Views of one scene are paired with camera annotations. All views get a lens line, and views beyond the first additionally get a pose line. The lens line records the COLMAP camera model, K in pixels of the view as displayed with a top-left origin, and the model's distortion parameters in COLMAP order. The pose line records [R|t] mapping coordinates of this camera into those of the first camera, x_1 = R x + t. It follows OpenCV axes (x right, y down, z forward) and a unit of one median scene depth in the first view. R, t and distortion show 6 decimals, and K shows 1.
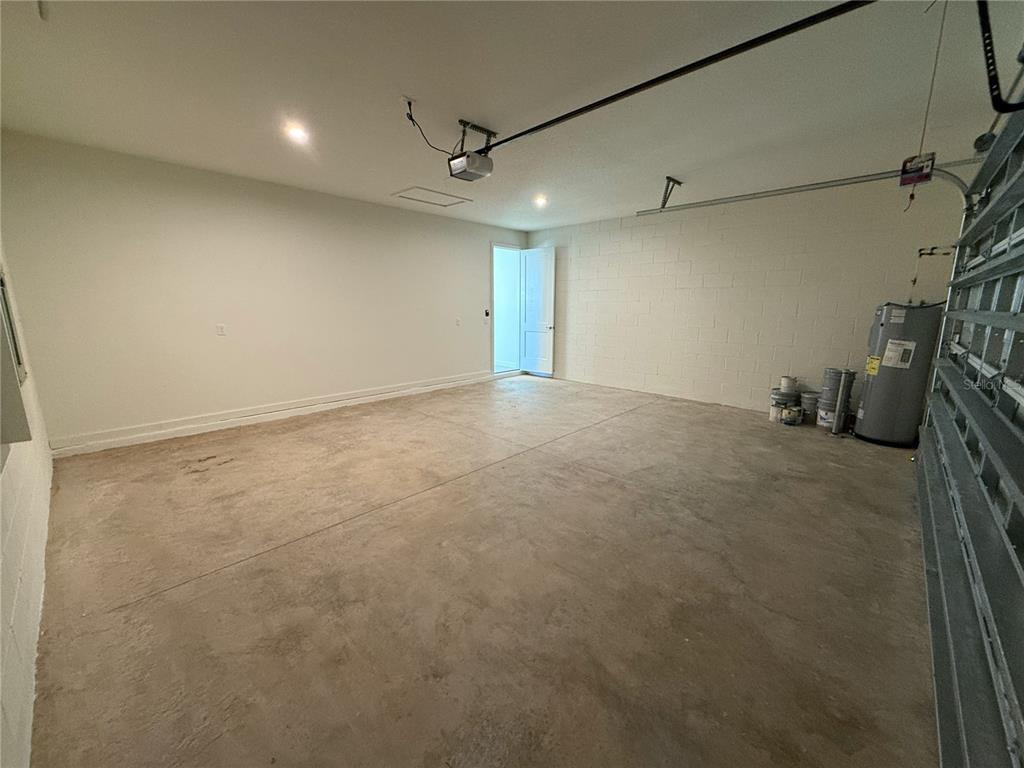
lens RADIAL K [[409.0, 0, 512.0], [0, 409.0, 384.2], [0, 0, 1]] dist [0.000564, -0.000052]
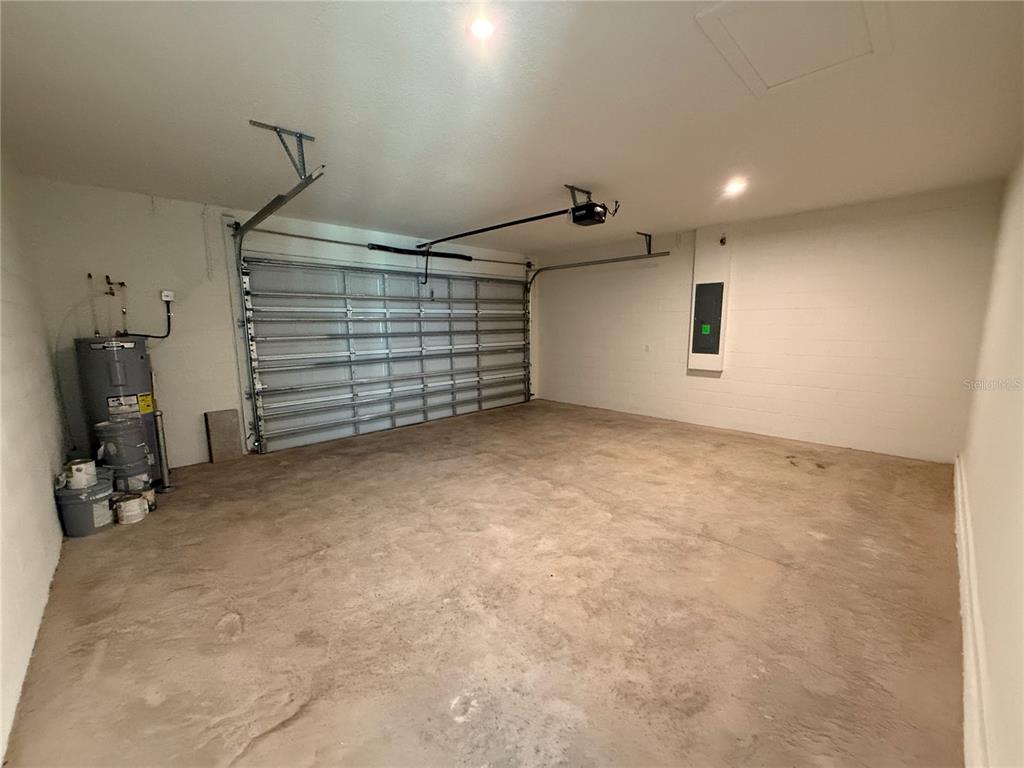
lens RADIAL K [[409.0, 0, 511.5], [0, 409.0, 383.0], [0, 0, 1]] dist [0.000564, -0.000052]
pose [[-0.998155, -0.002131, 0.060677, 0.032469], [0.017999, 0.944073, 0.329246, -0.375760], [-0.057985, 0.329731, -0.942293, 1.820815]]
